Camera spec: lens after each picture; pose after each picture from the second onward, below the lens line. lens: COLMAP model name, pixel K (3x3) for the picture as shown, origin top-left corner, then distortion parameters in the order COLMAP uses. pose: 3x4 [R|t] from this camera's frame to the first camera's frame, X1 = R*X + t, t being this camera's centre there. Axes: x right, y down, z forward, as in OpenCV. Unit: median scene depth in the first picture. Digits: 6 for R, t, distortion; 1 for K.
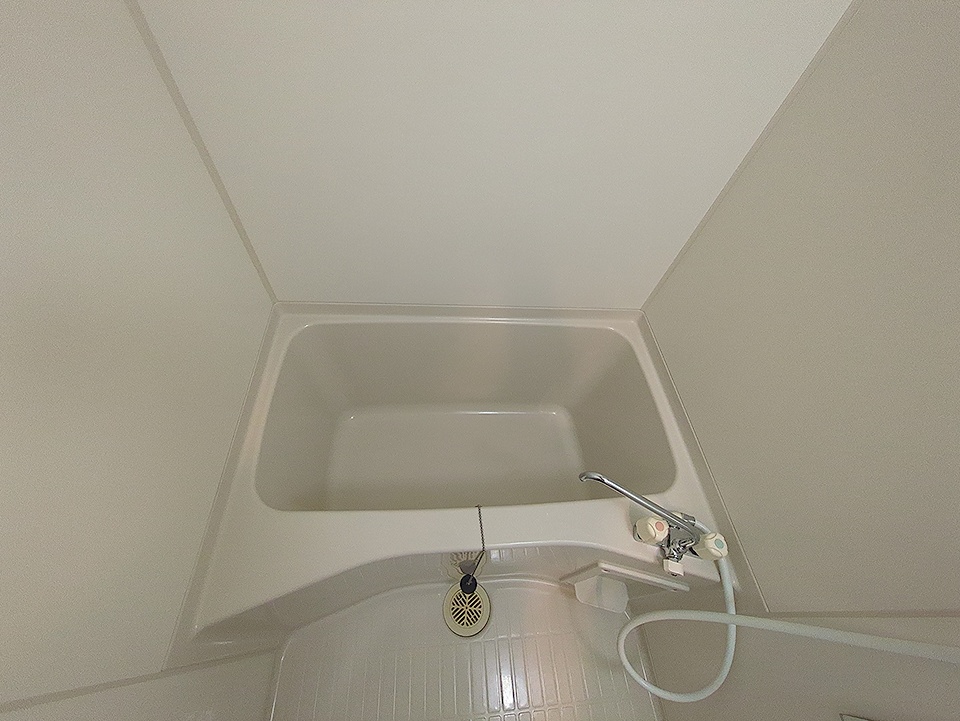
lens RADIAL K [[379.2, 0, 477.1], [0, 379.2, 361.4], [0, 0, 1]] dist [-0.002290, 0.000507]
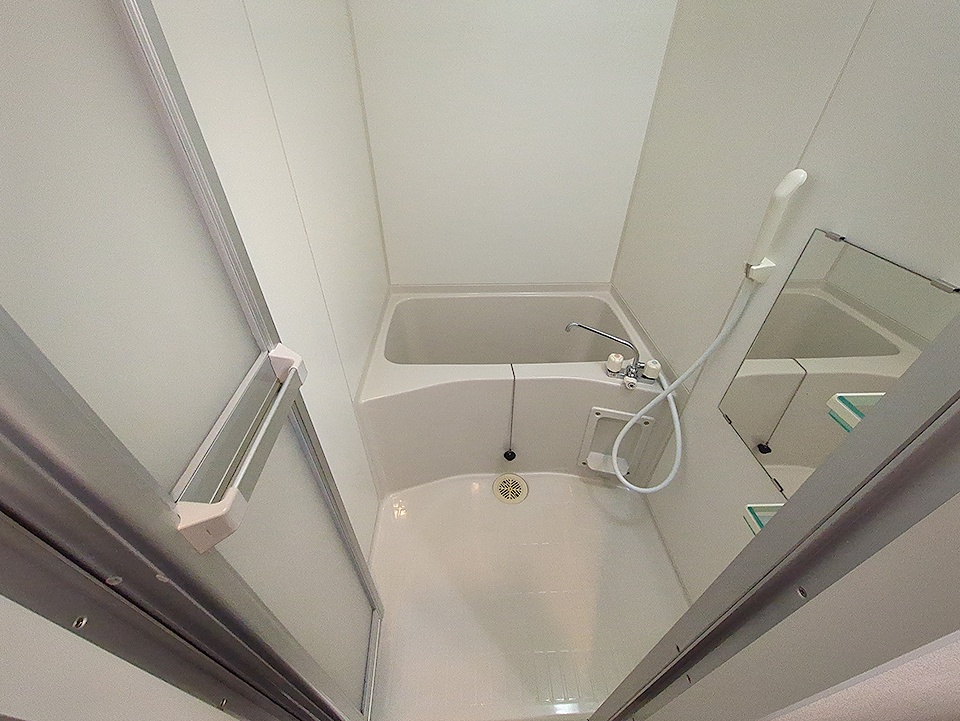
lens RADIAL K [[379.2, 0, 481.1], [0, 379.2, 361.6], [0, 0, 1]] dist [-0.002290, 0.000507]
pose [[0.994256, -0.060436, -0.088337, 0.016595], [0.029512, 0.948131, -0.316507, 0.673497], [0.102883, 0.312082, 0.944468, -0.451096]]
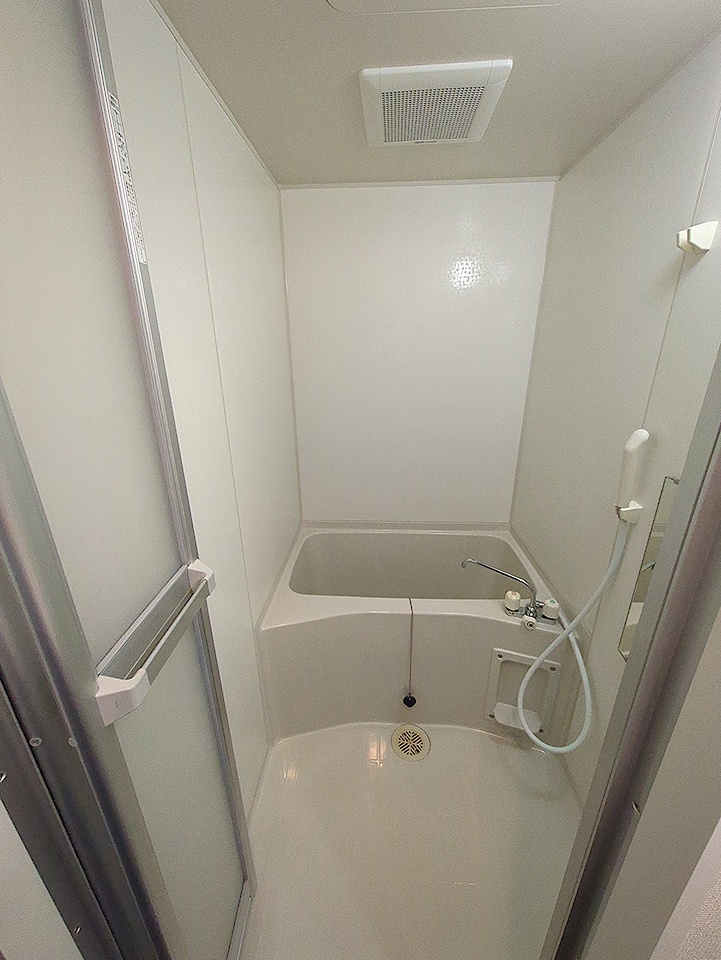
lens RADIAL K [[379.2, 0, 365.6], [0, 379.2, 479.9], [0, 0, 1]] dist [-0.002290, 0.000507]
pose [[0.986366, -0.071103, -0.148412, 0.075037], [-0.031823, 0.802409, -0.595925, 0.734223], [0.161459, 0.592523, 0.789207, -0.526623]]
